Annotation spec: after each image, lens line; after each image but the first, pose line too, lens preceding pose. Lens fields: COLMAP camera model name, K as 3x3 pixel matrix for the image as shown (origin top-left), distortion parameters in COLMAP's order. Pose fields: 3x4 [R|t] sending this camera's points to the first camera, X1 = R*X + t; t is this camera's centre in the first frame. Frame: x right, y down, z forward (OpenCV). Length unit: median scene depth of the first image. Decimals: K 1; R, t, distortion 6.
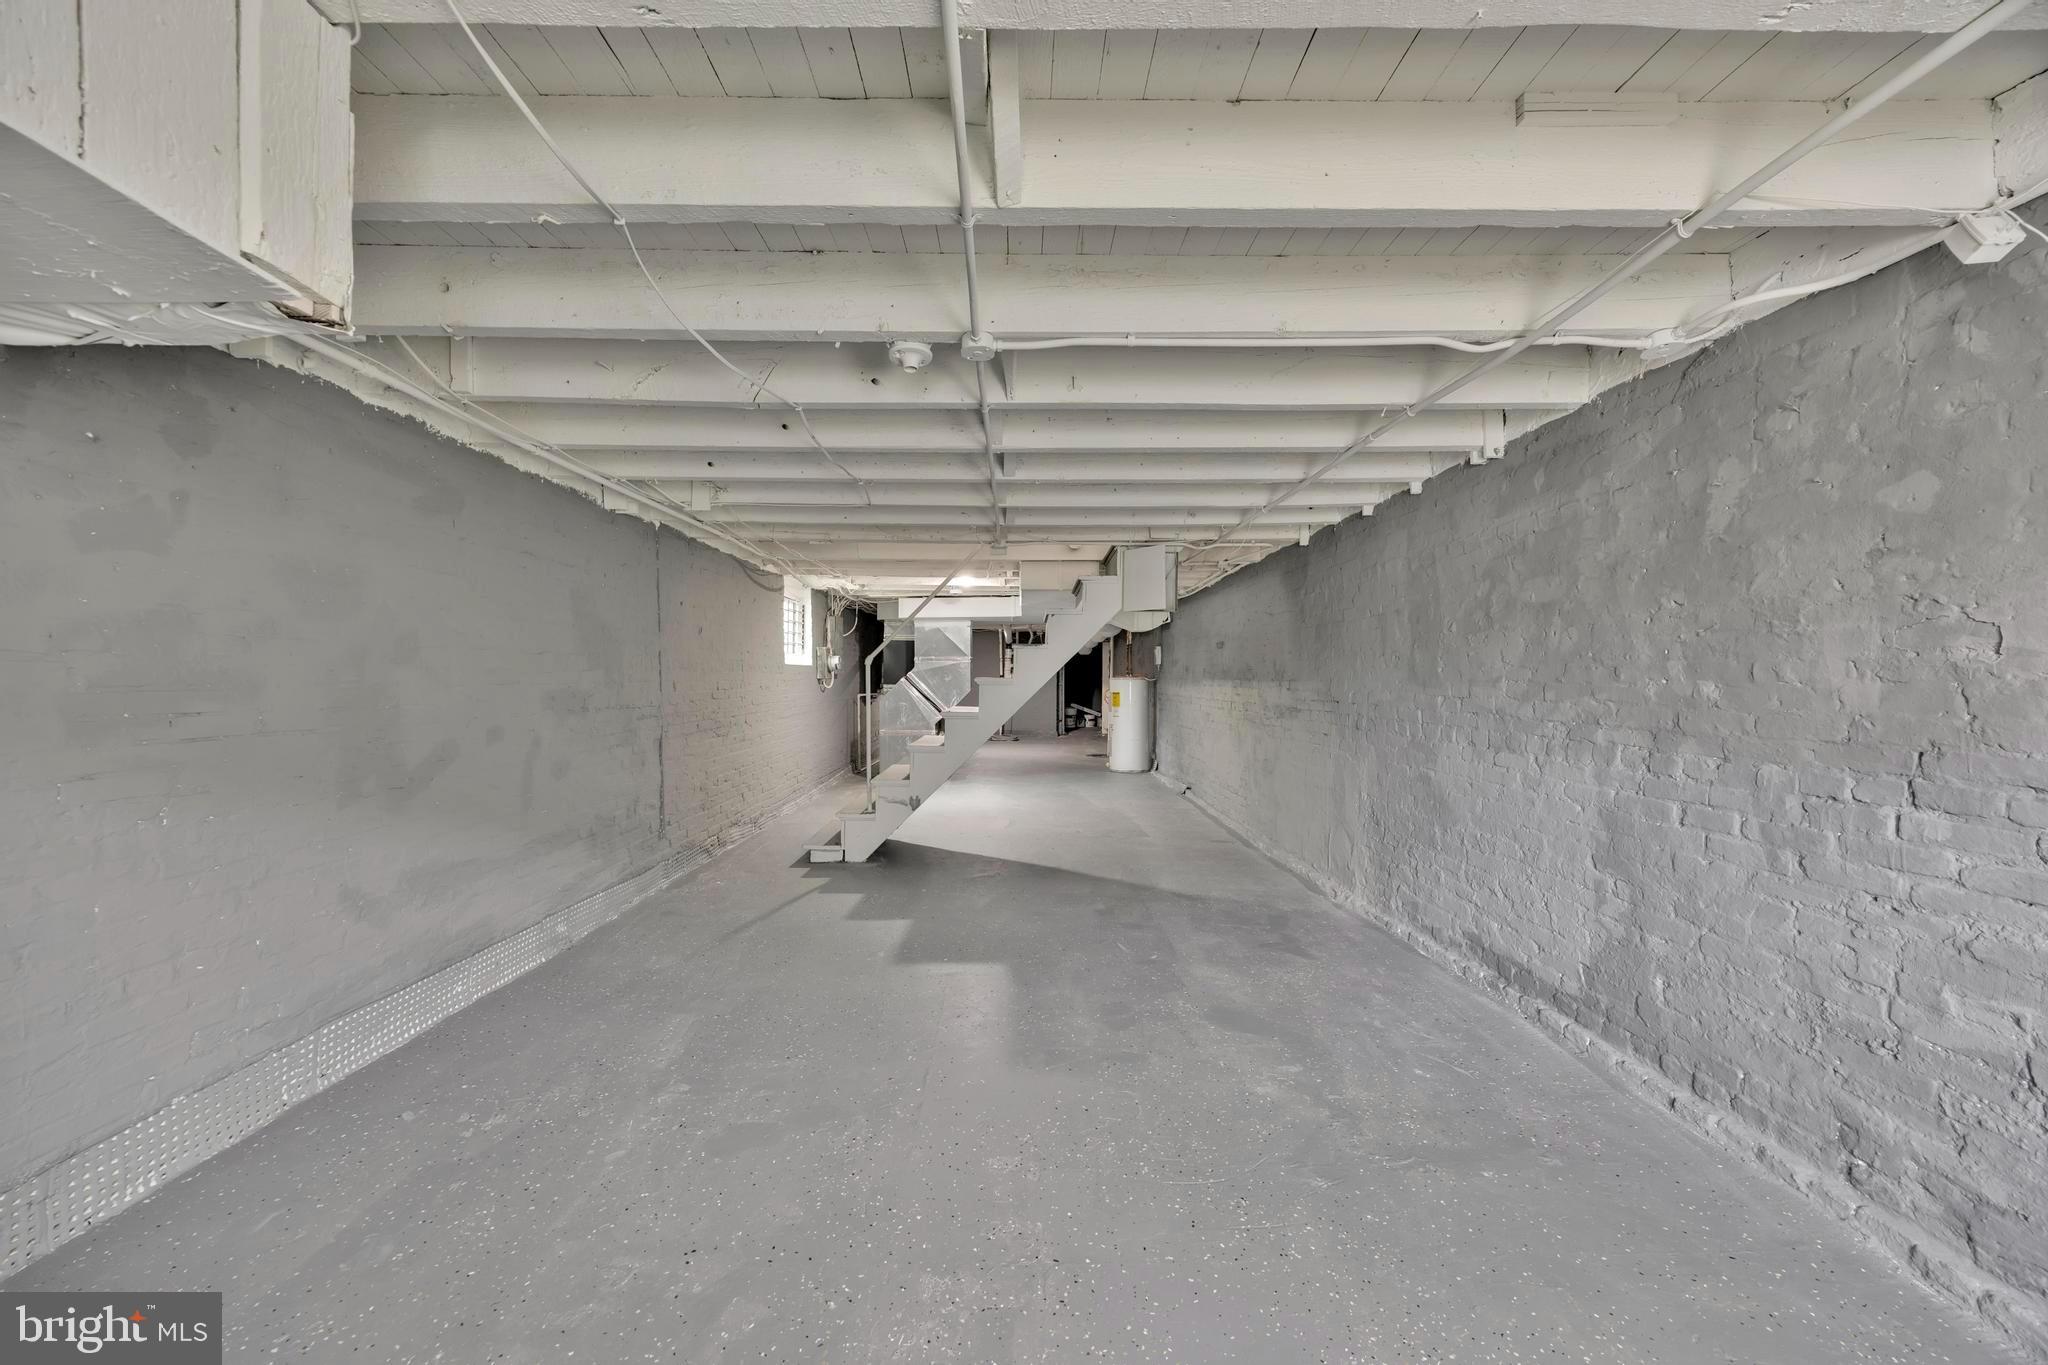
lens RADIAL K [[774.3, 0, 1026.2], [0, 774.3, 686.5], [0, 0, 1]] dist [-0.004015, 0.000071]
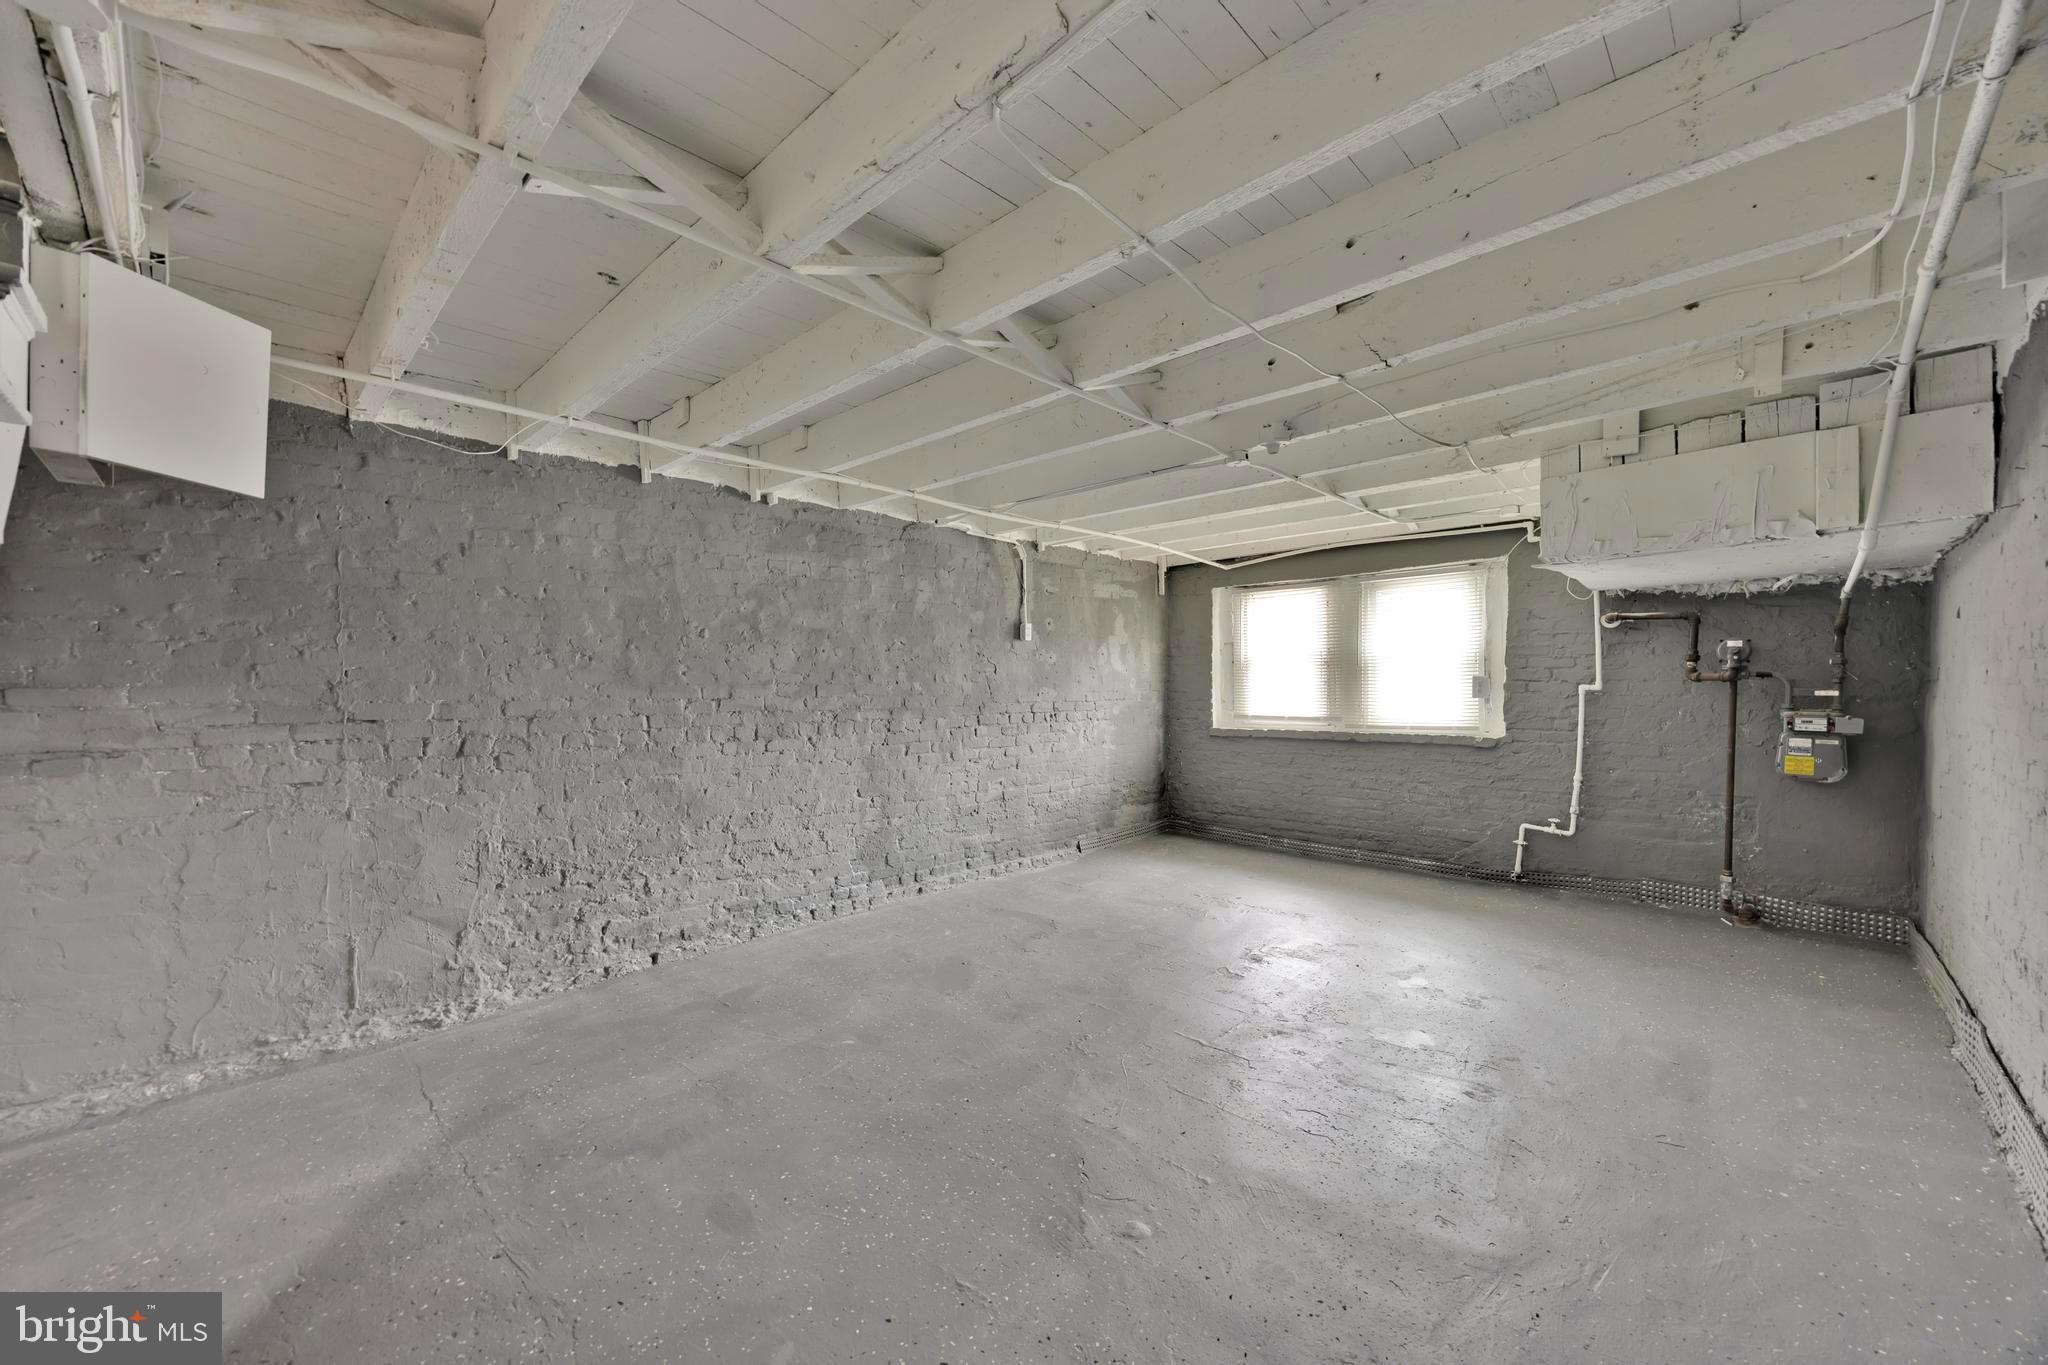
lens RADIAL K [[774.3, 0, 1026.2], [0, 774.3, 686.5], [0, 0, 1]] dist [-0.004015, 0.000071]
pose [[-0.708049, -0.000850, 0.706163, -0.645424], [0.011316, 0.999857, 0.012549, -0.015383], [-0.706073, 0.016876, -0.707938, 1.814670]]
